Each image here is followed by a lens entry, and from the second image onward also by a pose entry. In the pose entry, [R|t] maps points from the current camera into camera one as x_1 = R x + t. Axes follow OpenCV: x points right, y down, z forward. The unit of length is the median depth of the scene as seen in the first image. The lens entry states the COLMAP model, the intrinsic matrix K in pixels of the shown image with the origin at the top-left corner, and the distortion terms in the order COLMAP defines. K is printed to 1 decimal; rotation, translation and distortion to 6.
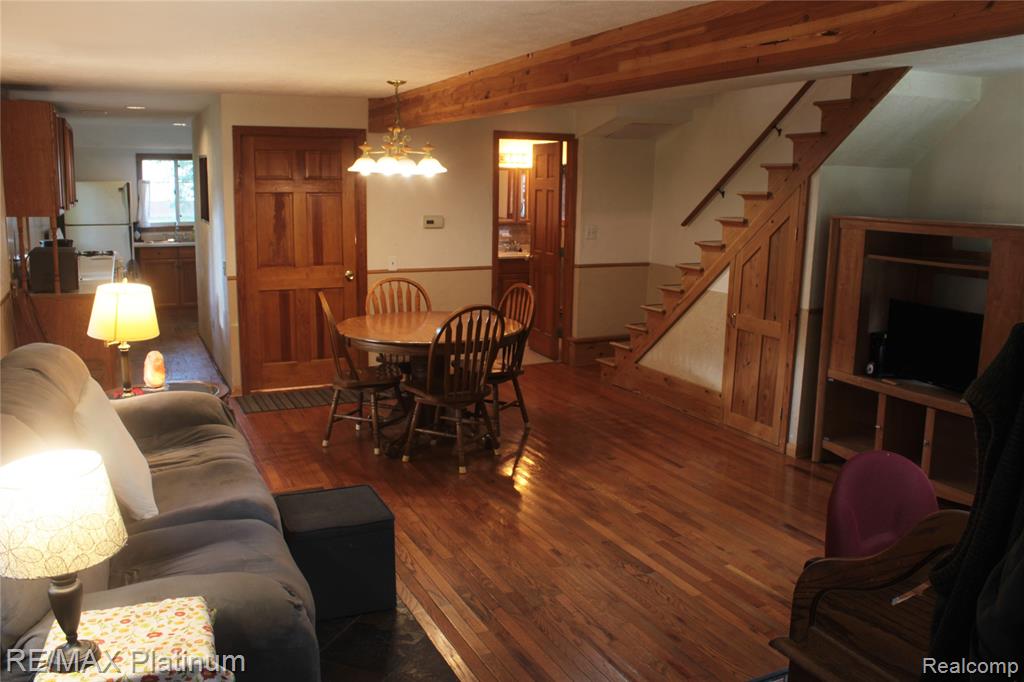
lens RADIAL K [[854.9, 0, 518.4], [0, 854.9, 340.3], [0, 0, 1]] dist [-0.170848, 0.156570]
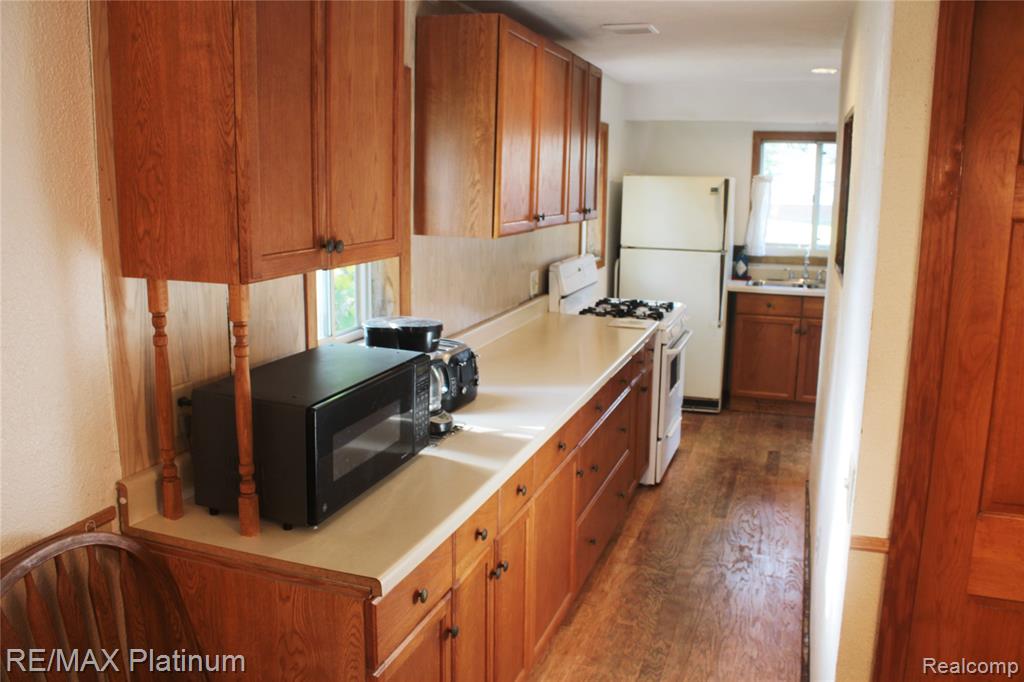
lens RADIAL K [[854.9, 0, 518.4], [0, 854.9, 340.3], [0, 0, 1]] dist [-0.170848, 0.156570]
pose [[0.720651, 0.120930, -0.682670, -0.160382], [-0.123770, 0.991293, 0.044945, -0.085547], [0.682161, 0.052104, 0.729343, 0.466877]]
